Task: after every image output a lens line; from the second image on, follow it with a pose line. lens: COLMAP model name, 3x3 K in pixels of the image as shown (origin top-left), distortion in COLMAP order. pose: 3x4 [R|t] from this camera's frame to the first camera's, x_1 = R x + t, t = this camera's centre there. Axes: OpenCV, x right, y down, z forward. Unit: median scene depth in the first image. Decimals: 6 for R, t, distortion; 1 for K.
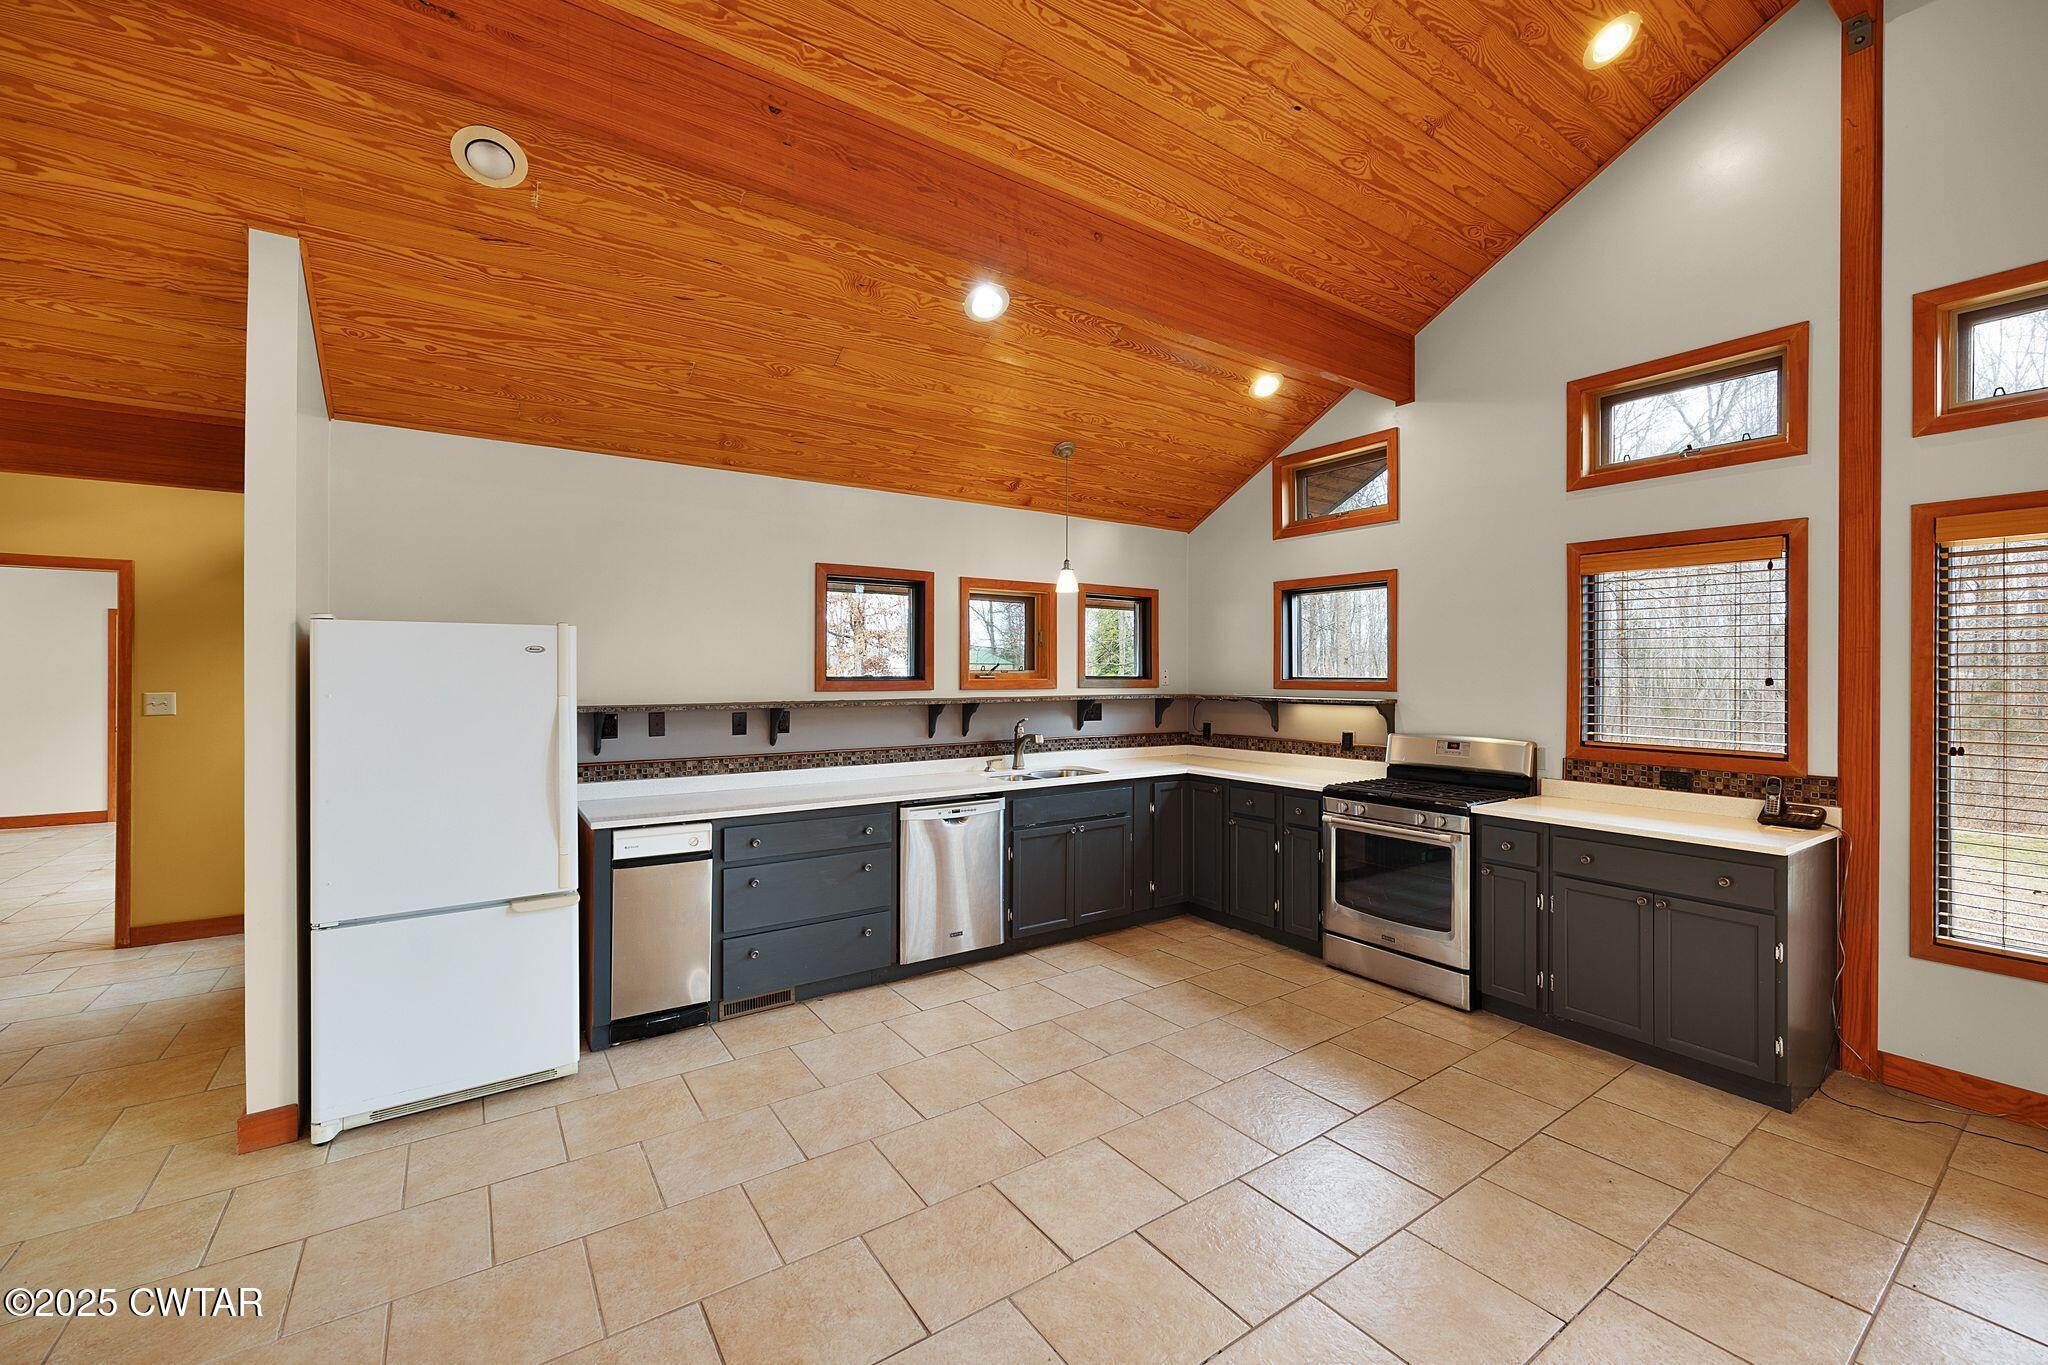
lens RADIAL K [[820.0, 0, 1024.0], [0, 820.0, 682.5], [0, 0, 1]] dist [-0.000207, 0.000009]
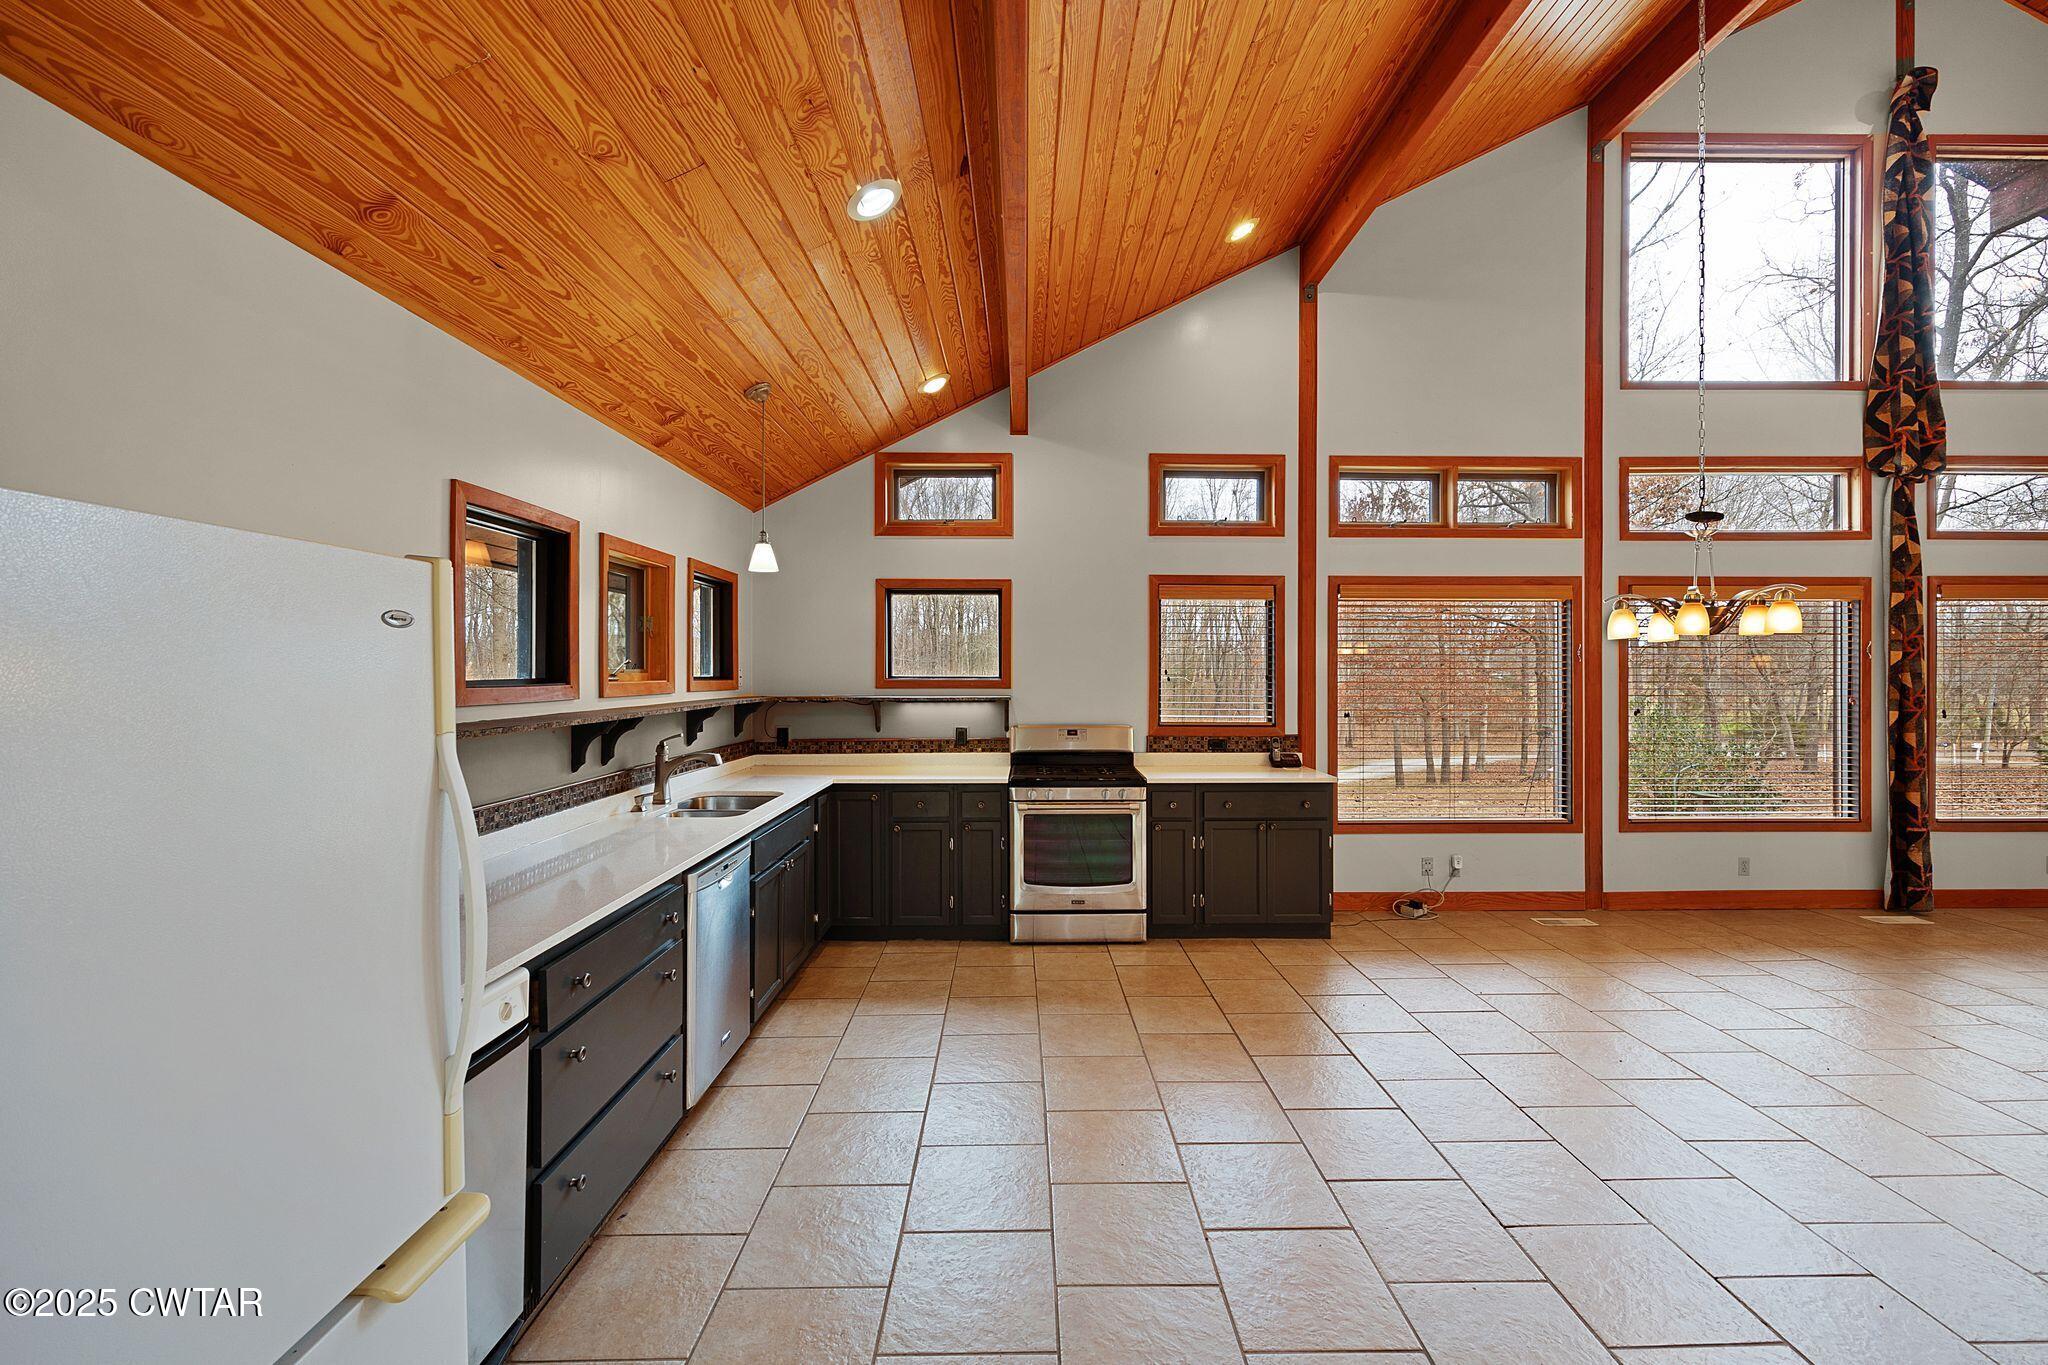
lens RADIAL K [[843.5, 0, 1024.0], [0, 843.5, 682.5], [0, 0, 1]] dist [-0.000833, 0.000231]
pose [[0.561304, -0.012762, 0.827511, -0.516509], [0.010312, 0.999911, 0.008426, -0.007204], [-0.827546, 0.003804, 0.561386, 0.353119]]
